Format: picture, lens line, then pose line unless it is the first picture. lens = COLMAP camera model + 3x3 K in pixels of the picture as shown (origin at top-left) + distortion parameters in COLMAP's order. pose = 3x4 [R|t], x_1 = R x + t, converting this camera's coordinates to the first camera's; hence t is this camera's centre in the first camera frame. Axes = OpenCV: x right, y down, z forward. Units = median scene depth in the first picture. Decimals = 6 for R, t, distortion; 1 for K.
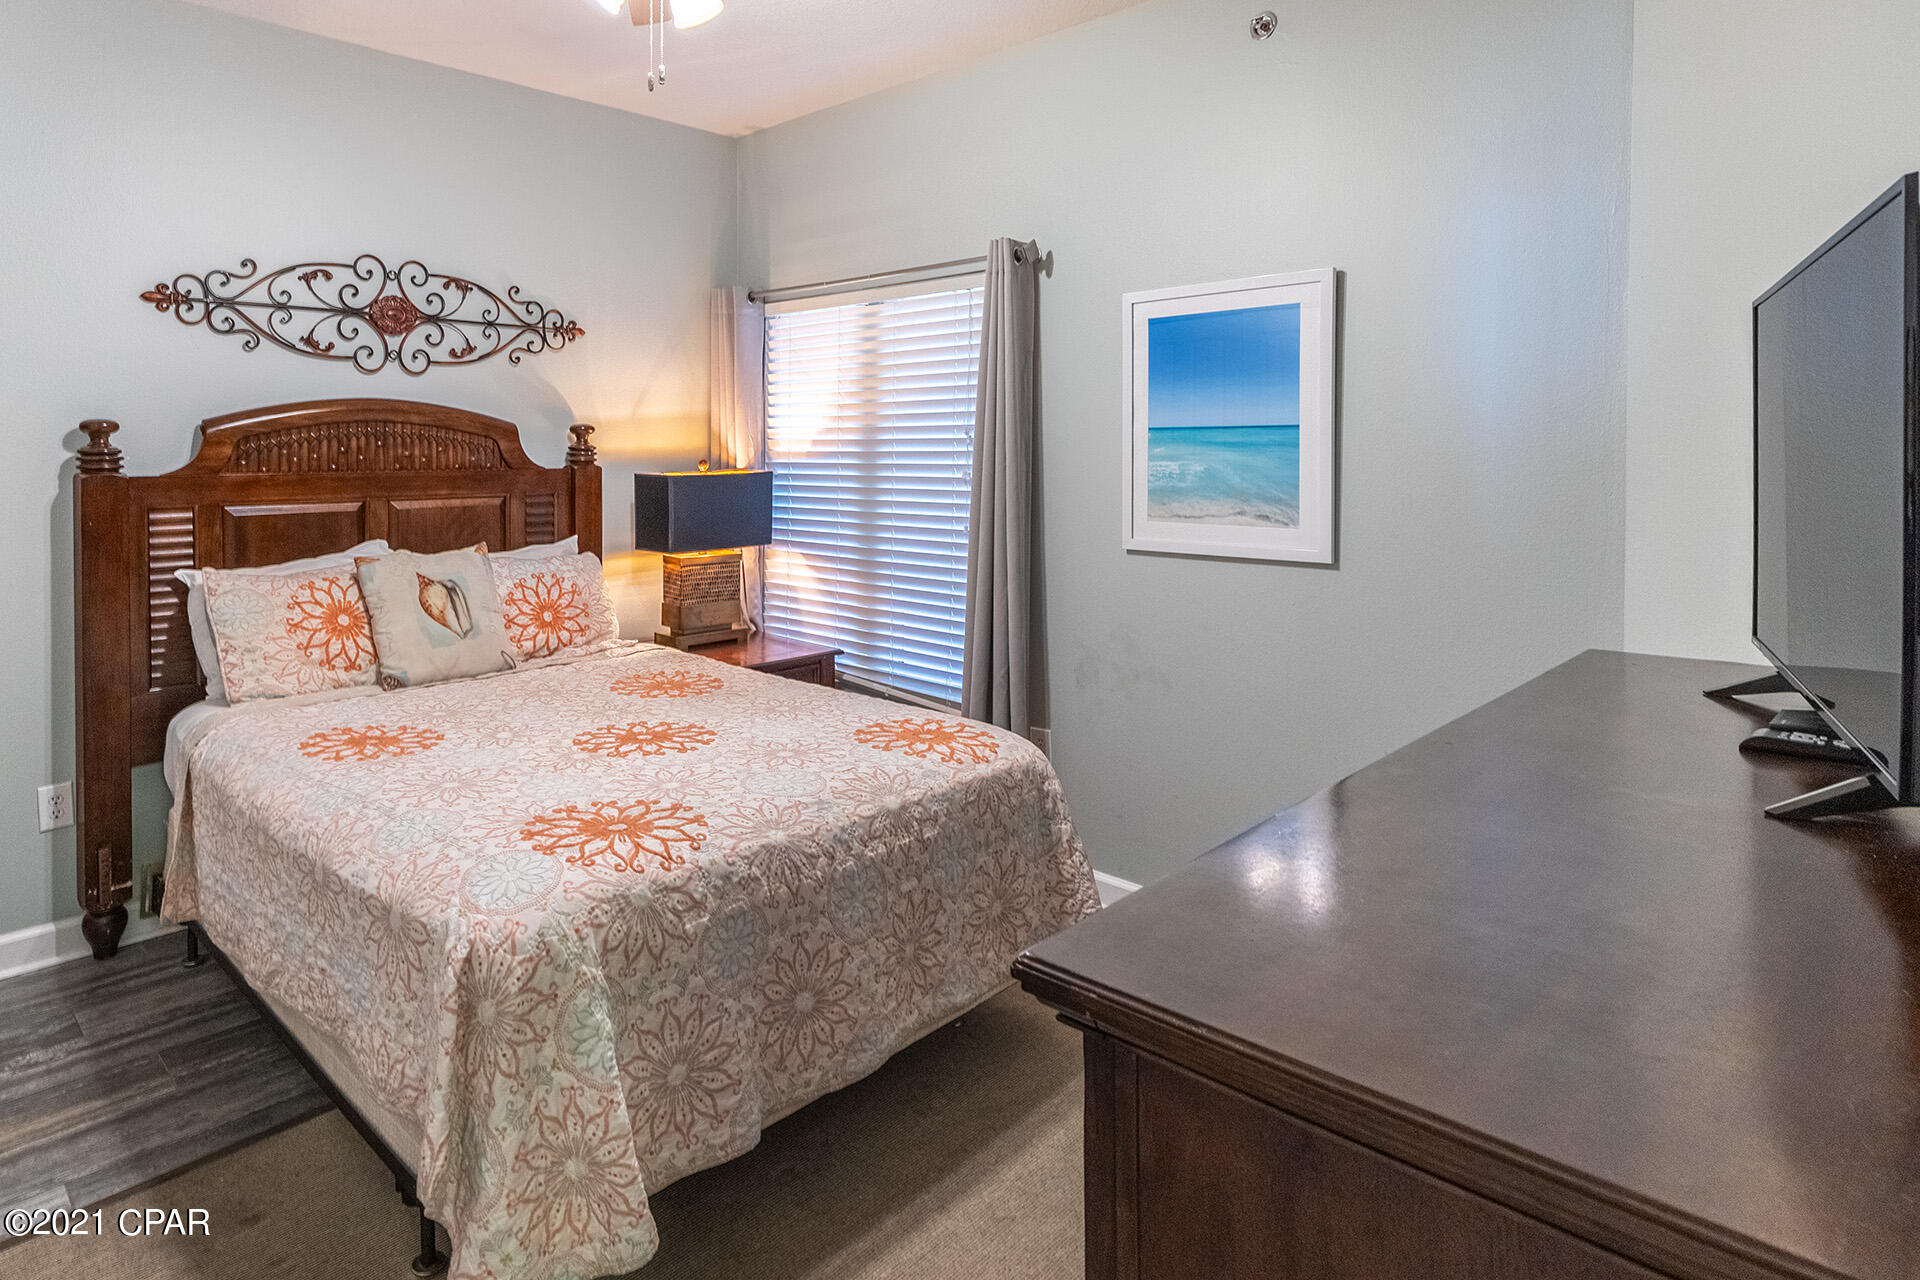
lens RADIAL K [[1073.4, 0, 960.0], [0, 1073.4, 640.0], [0, 0, 1]] dist [0.001778, 0.000408]
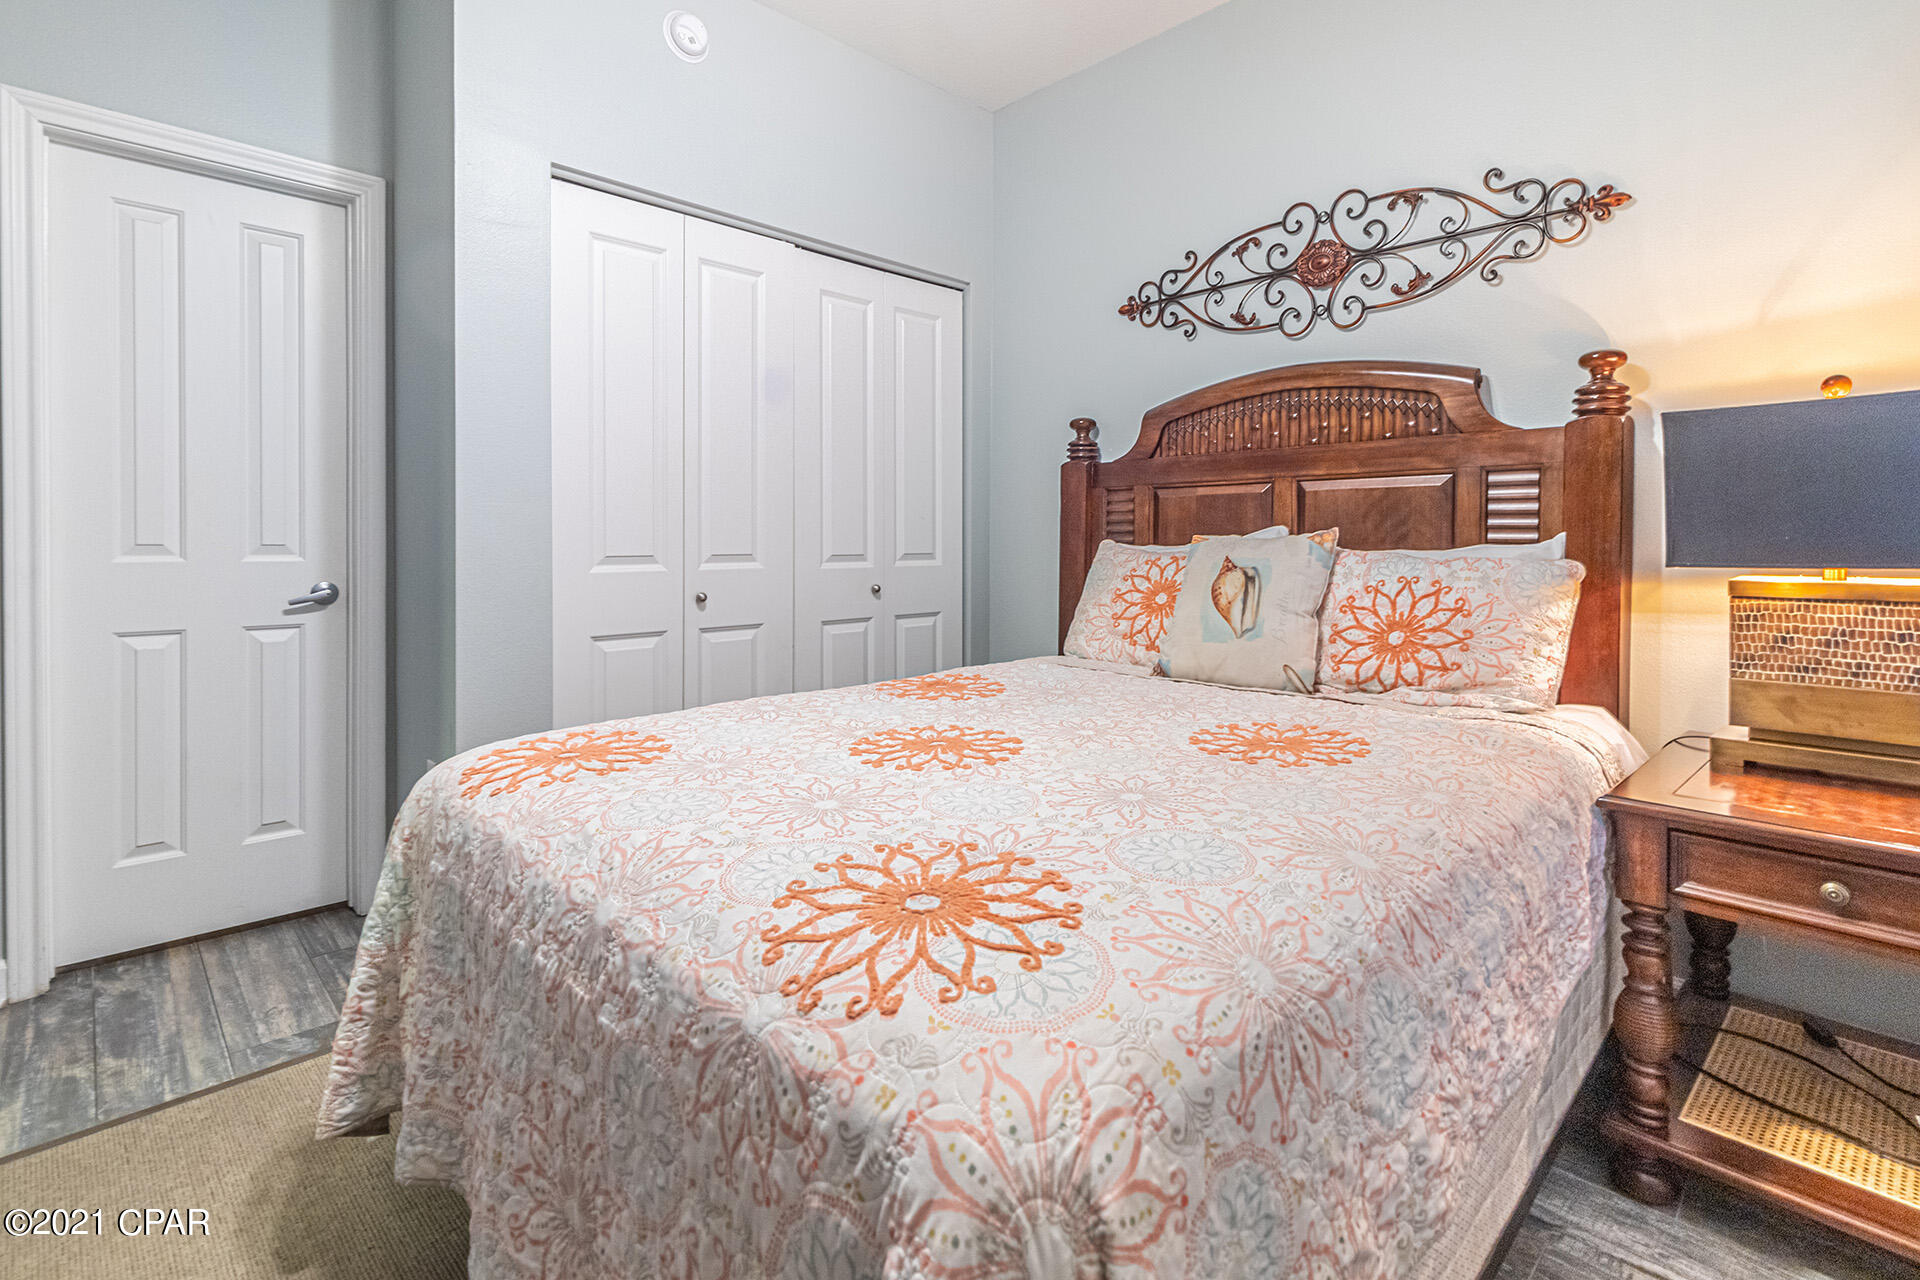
lens RADIAL K [[941.6, 0, 978.3], [0, 941.6, 601.9], [0, 0, 1]] dist [-0.000327, -0.000169]
pose [[-0.108080, 0.050140, -0.992877, 0.258092], [-0.179157, 0.981393, 0.069063, -0.041030], [0.977866, 0.185345, -0.097086, 0.852097]]
